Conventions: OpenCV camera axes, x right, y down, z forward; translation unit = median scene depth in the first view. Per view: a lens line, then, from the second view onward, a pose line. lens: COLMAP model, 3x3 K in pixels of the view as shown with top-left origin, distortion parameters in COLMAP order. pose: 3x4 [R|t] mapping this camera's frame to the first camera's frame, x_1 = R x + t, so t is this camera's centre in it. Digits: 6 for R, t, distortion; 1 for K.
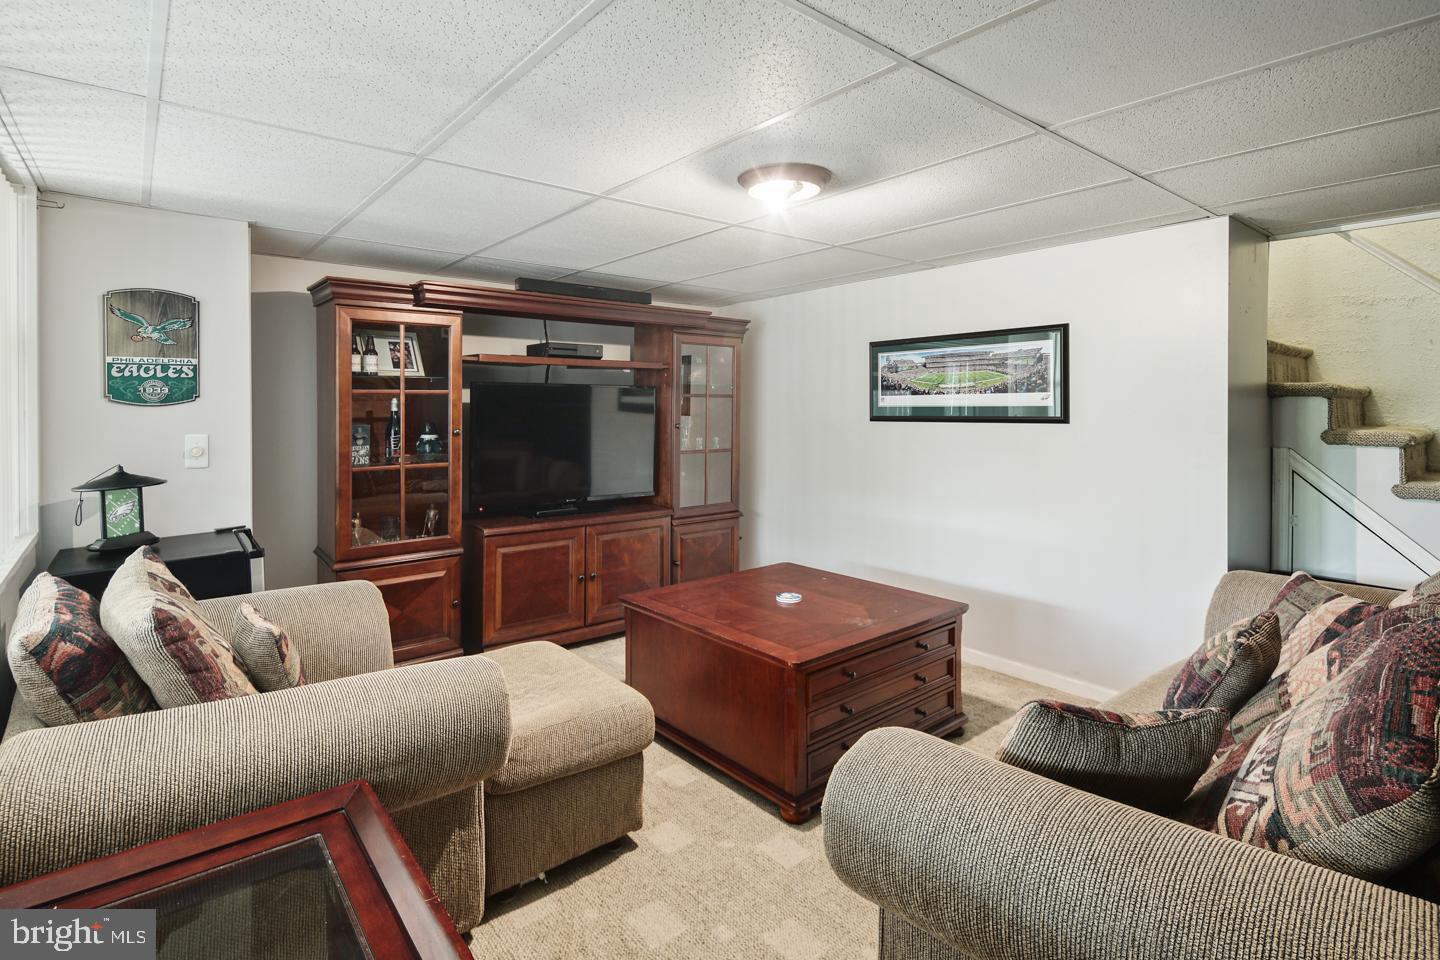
lens RADIAL K [[705.6, 0, 683.0], [0, 705.6, 434.5], [0, 0, 1]] dist [0.004735, 0.000344]
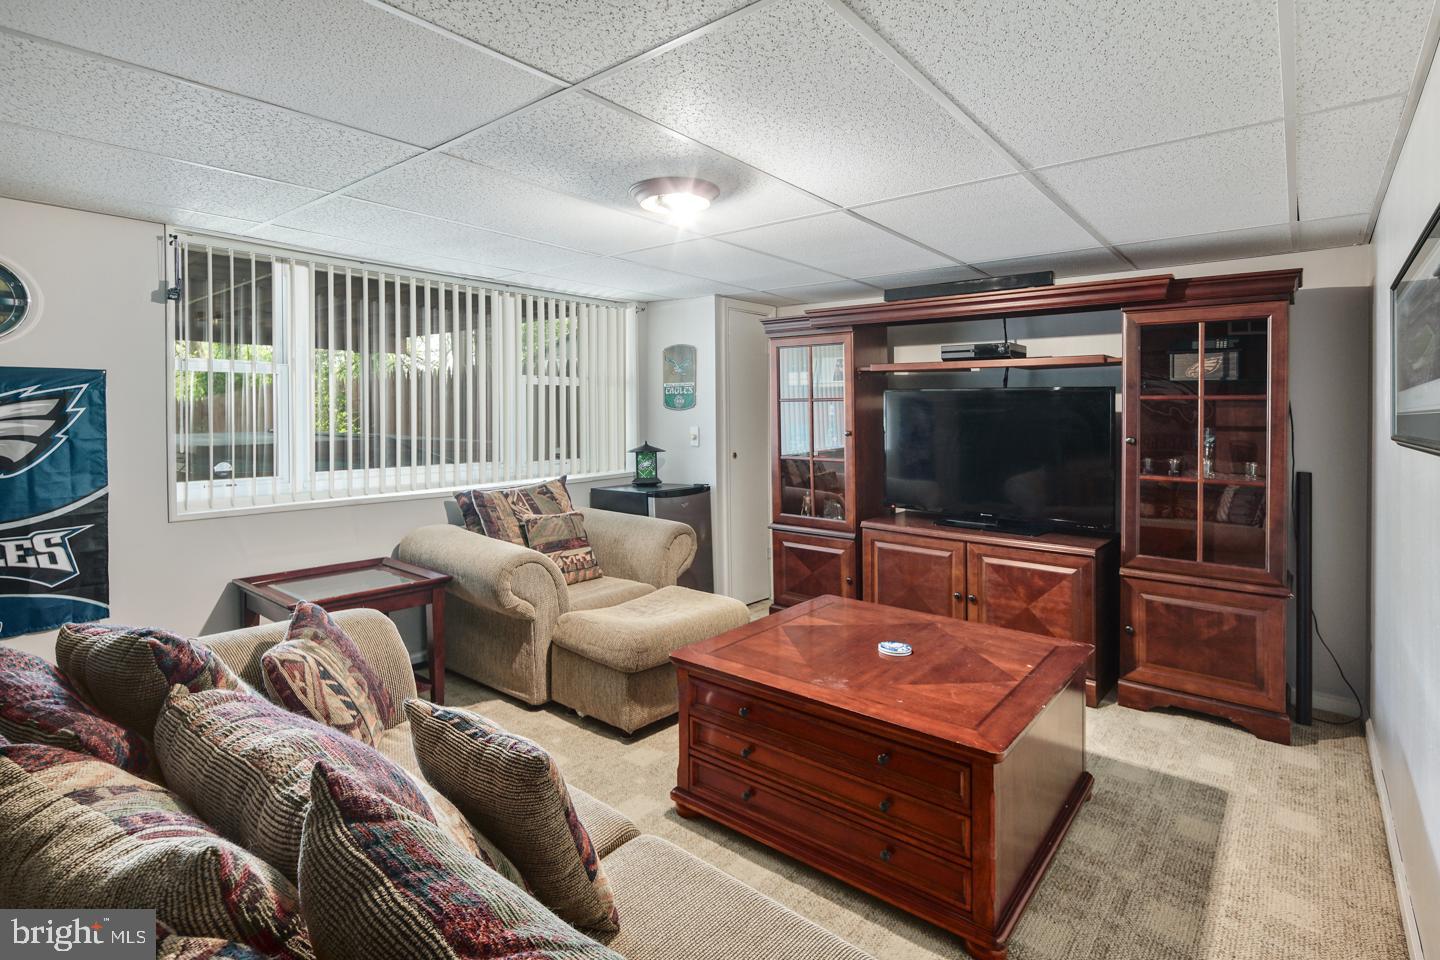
lens RADIAL K [[705.5, 0, 704.3], [0, 705.5, 424.6], [0, 0, 1]] dist [0.009961, -0.006753]
pose [[0.201378, 0.021814, -0.979271, 0.800898], [-0.040843, 0.999070, 0.013856, -0.025214], [0.978662, 0.037206, 0.202081, 0.546564]]
